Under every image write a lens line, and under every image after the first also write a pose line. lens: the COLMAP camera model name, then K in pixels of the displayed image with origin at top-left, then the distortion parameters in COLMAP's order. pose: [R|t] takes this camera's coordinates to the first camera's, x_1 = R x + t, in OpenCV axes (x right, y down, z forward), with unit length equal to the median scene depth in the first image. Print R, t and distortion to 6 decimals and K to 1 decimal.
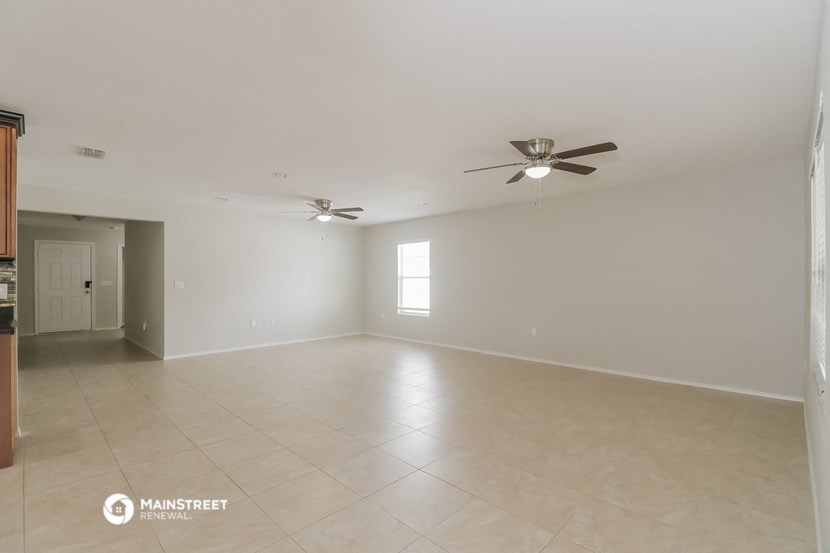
lens RADIAL K [[390.2, 0, 420.8], [0, 390.2, 274.8], [0, 0, 1]] dist [-0.001251, 0.000387]
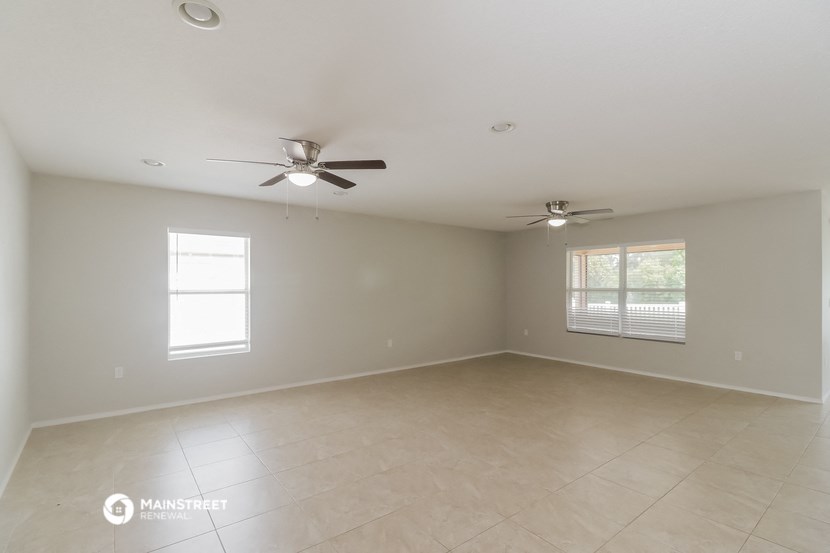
lens RADIAL K [[390.2, 0, 417.5], [0, 390.2, 284.2], [0, 0, 1]] dist [-0.001251, 0.000387]
pose [[0.145412, 0.006413, 0.989350, -0.572129], [0.000952, 0.999978, -0.006622, -0.001141], [-0.989371, 0.001904, 0.145402, 0.612561]]
